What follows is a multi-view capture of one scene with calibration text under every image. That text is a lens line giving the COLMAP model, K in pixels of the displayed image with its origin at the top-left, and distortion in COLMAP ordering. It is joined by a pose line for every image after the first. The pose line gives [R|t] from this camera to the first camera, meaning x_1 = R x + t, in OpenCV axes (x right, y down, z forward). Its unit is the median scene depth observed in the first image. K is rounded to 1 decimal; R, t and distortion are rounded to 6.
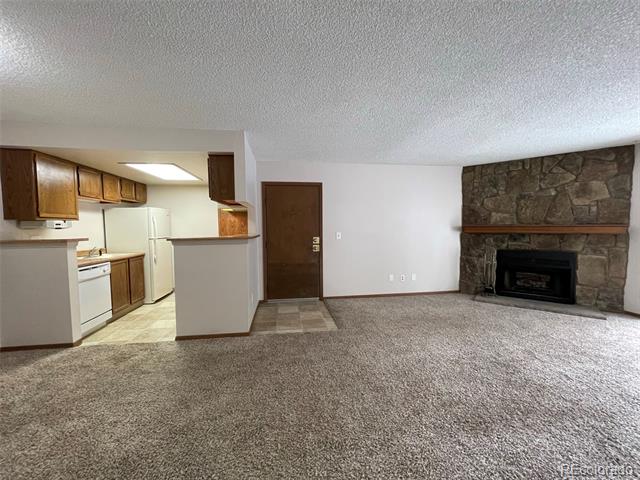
lens RADIAL K [[257.4, 0, 316.9], [0, 257.4, 240.1], [0, 0, 1]] dist [-0.001502, 0.000764]
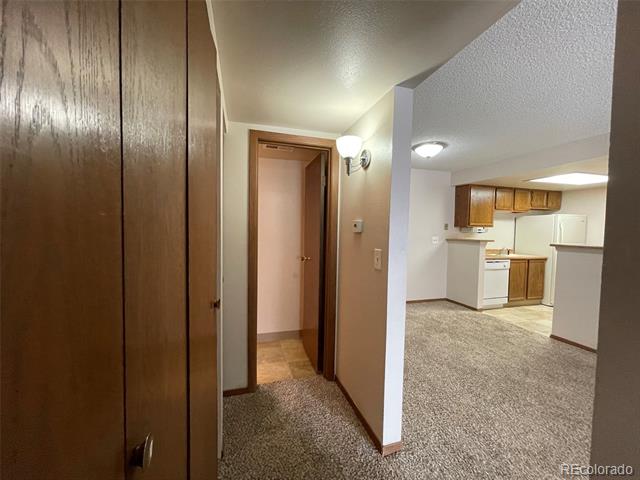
lens RADIAL K [[257.4, 0, 318.0], [0, 257.4, 239.5], [0, 0, 1]] dist [-0.001502, 0.000764]
pose [[0.151559, 0.051539, -0.987104, 0.267478], [-0.068321, 0.996798, 0.041555, -0.002627], [0.986084, 0.061142, 0.154595, -0.125241]]
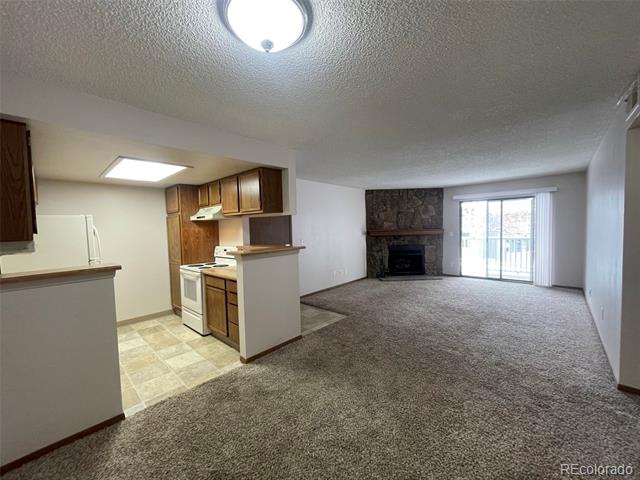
lens RADIAL K [[257.4, 0, 319.8], [0, 257.4, 239.6], [0, 0, 1]] dist [-0.001502, 0.000764]
pose [[0.776666, -0.043457, 0.628412, -0.669106], [0.053947, 0.998541, 0.002379, -0.032045], [-0.627598, 0.032053, 0.777877, 0.072547]]
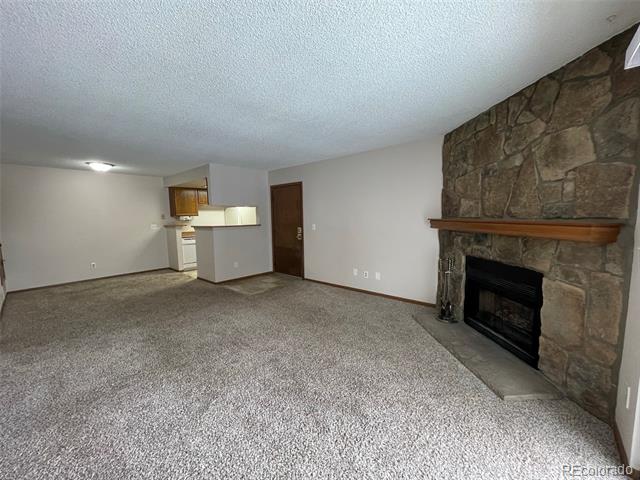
lens RADIAL K [[257.4, 0, 315.3], [0, 257.4, 241.7], [0, 0, 1]] dist [-0.001502, 0.000764]
pose [[0.648517, 0.073408, -0.757653, 1.113724], [-0.027865, 0.996961, 0.072743, -0.041280], [0.760690, -0.026063, 0.648592, 0.320598]]
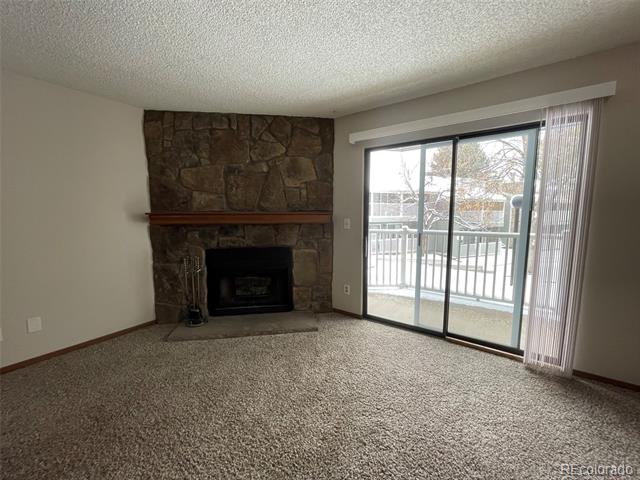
lens RADIAL K [[257.4, 0, 317.9], [0, 257.4, 240.6], [0, 0, 1]] dist [-0.001502, 0.000764]
pose [[0.690247, -0.070945, 0.720088, 0.499464], [0.036183, 0.997321, 0.063576, -0.019764], [-0.722669, -0.017828, 0.690964, 0.395088]]
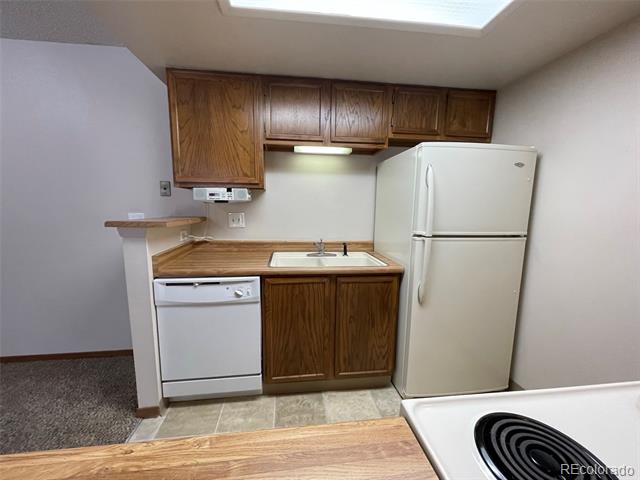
lens RADIAL K [[257.4, 0, 319.0], [0, 257.4, 237.8], [0, 0, 1]] dist [-0.001502, 0.000764]
pose [[-0.023953, 0.143566, -0.989351, -0.320426], [-0.059503, 0.987676, 0.144763, -0.050080], [0.997941, 0.062337, -0.015115, 0.970524]]
